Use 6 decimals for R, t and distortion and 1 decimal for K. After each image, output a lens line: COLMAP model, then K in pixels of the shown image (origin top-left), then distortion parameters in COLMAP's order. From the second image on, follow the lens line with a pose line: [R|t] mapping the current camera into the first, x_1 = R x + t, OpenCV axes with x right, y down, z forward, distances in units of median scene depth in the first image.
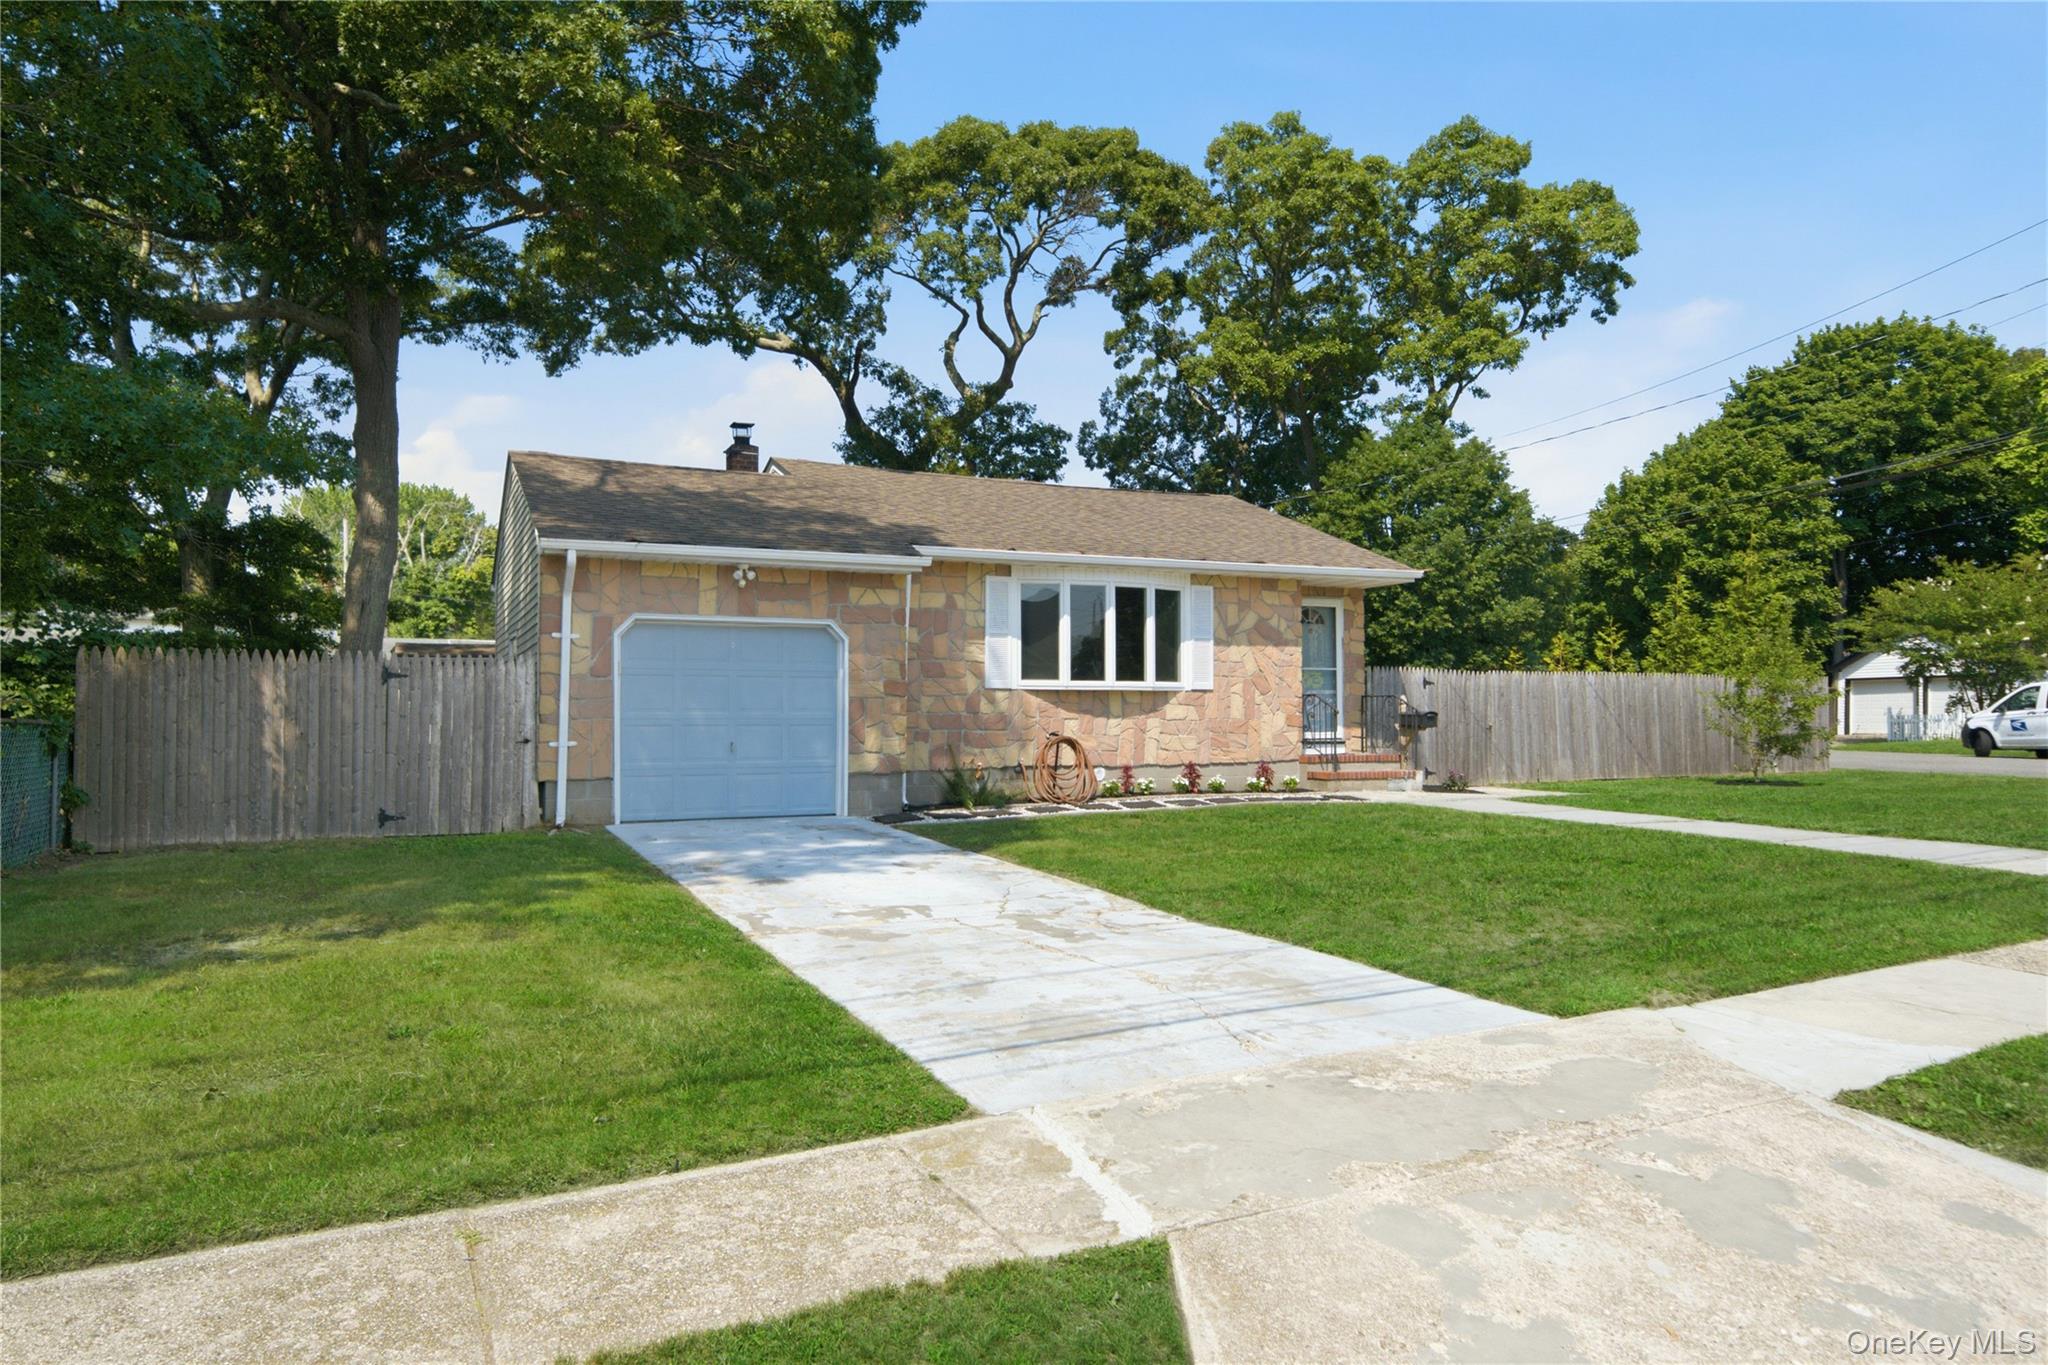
lens RADIAL K [[1182.3, 0, 1018.2], [0, 1182.3, 680.9], [0, 0, 1]] dist [0.006032, 0.000051]
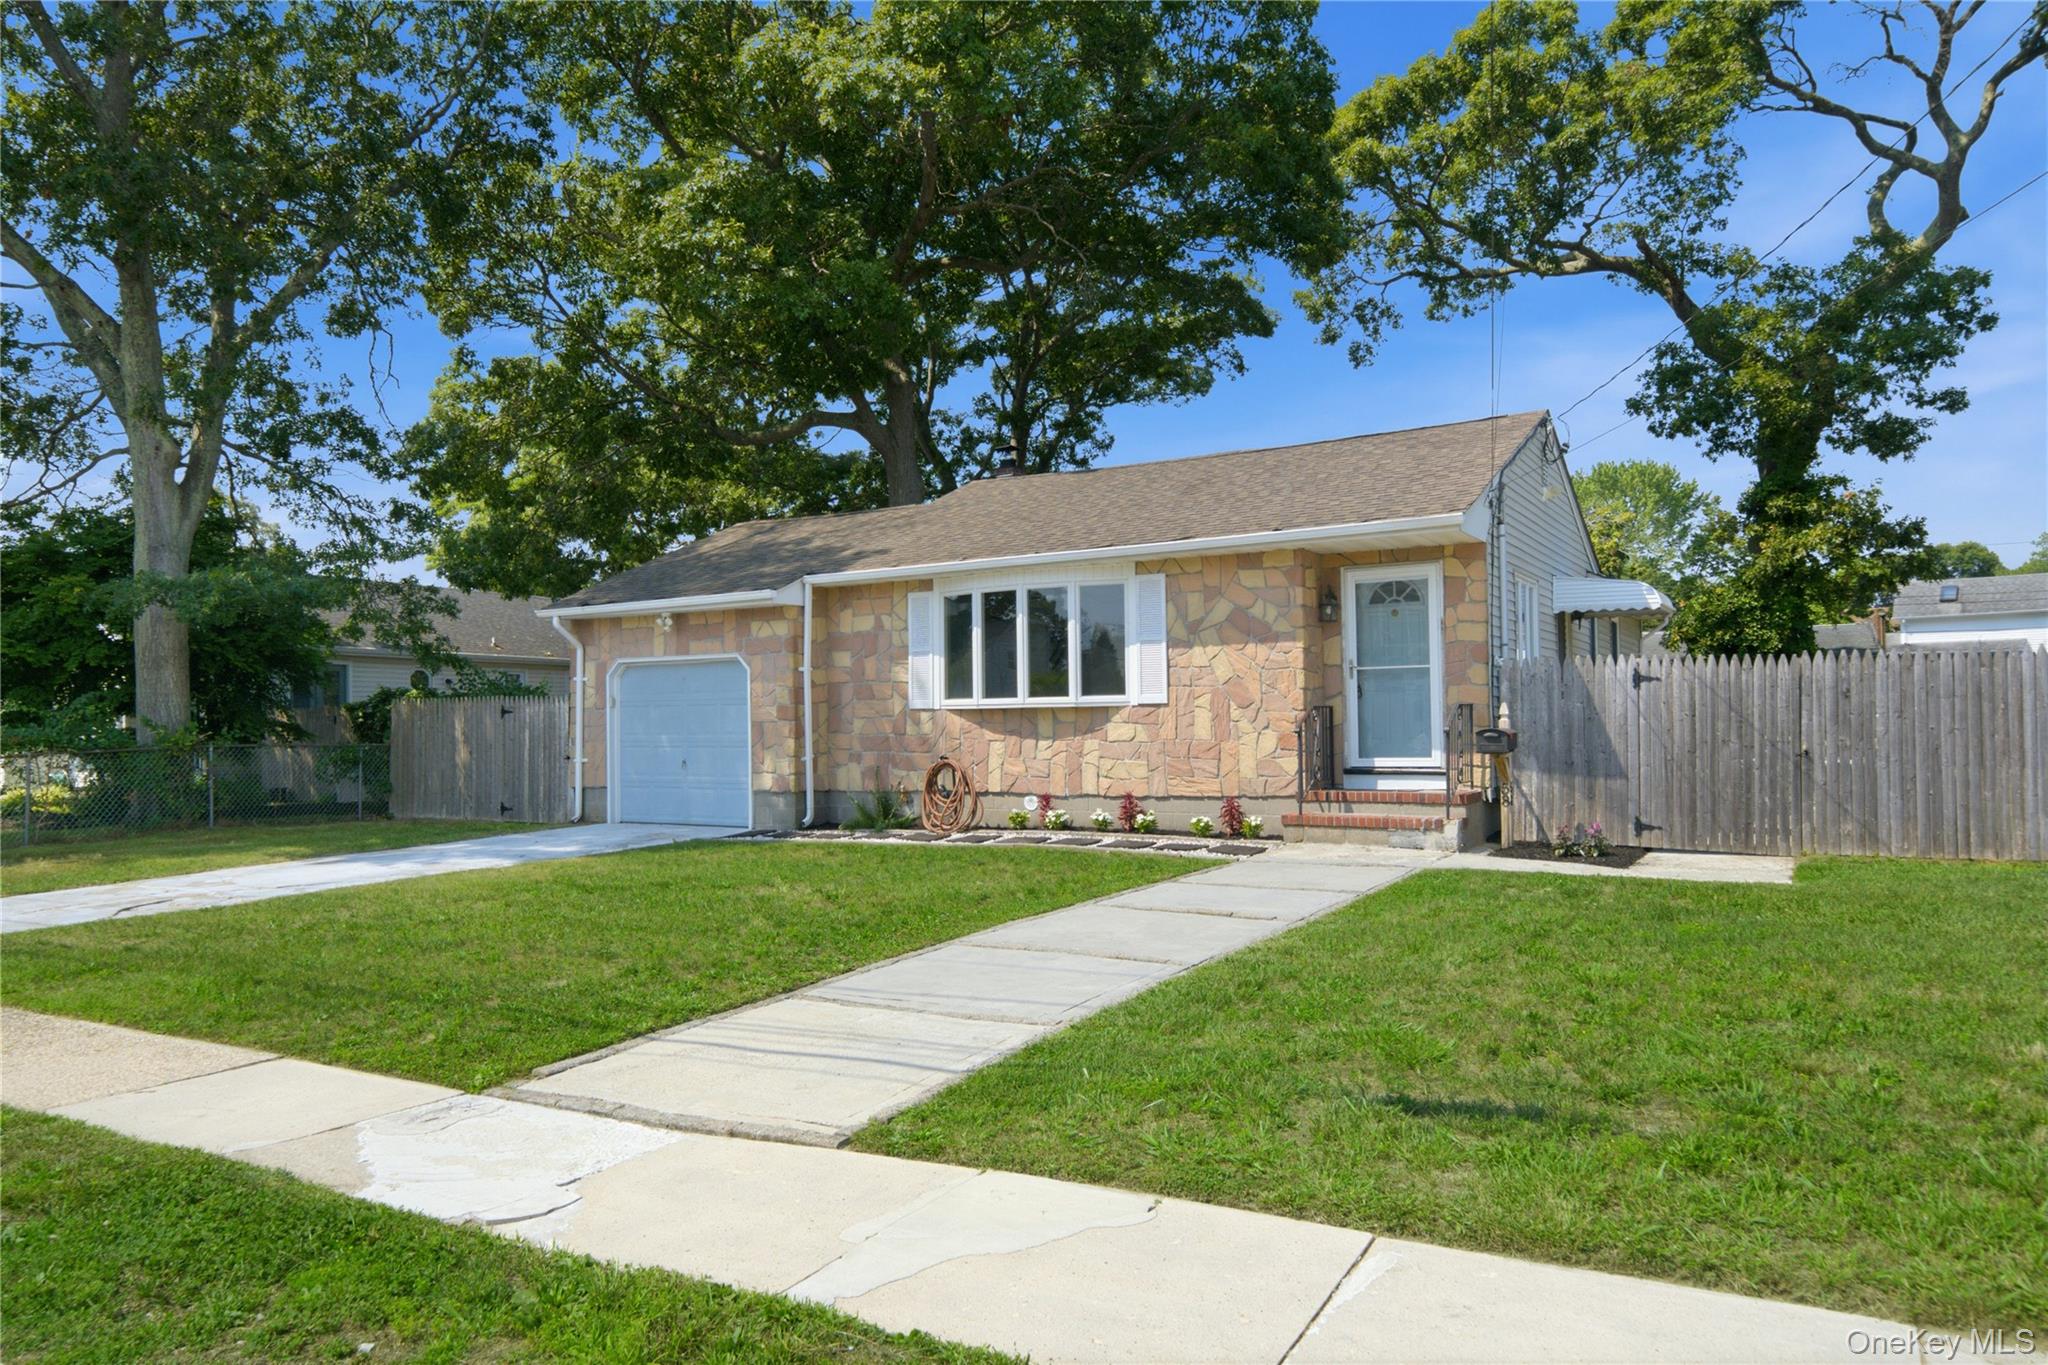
lens RADIAL K [[1385.3, 0, 1035.2], [0, 1385.3, 685.4], [0, 0, 1]] dist [0.022546, 0.005026]
pose [[0.574912, -0.030916, -0.817631, 0.887663], [0.032901, 0.999351, -0.014653, 0.006027], [0.817554, -0.018477, 0.575556, 0.397273]]
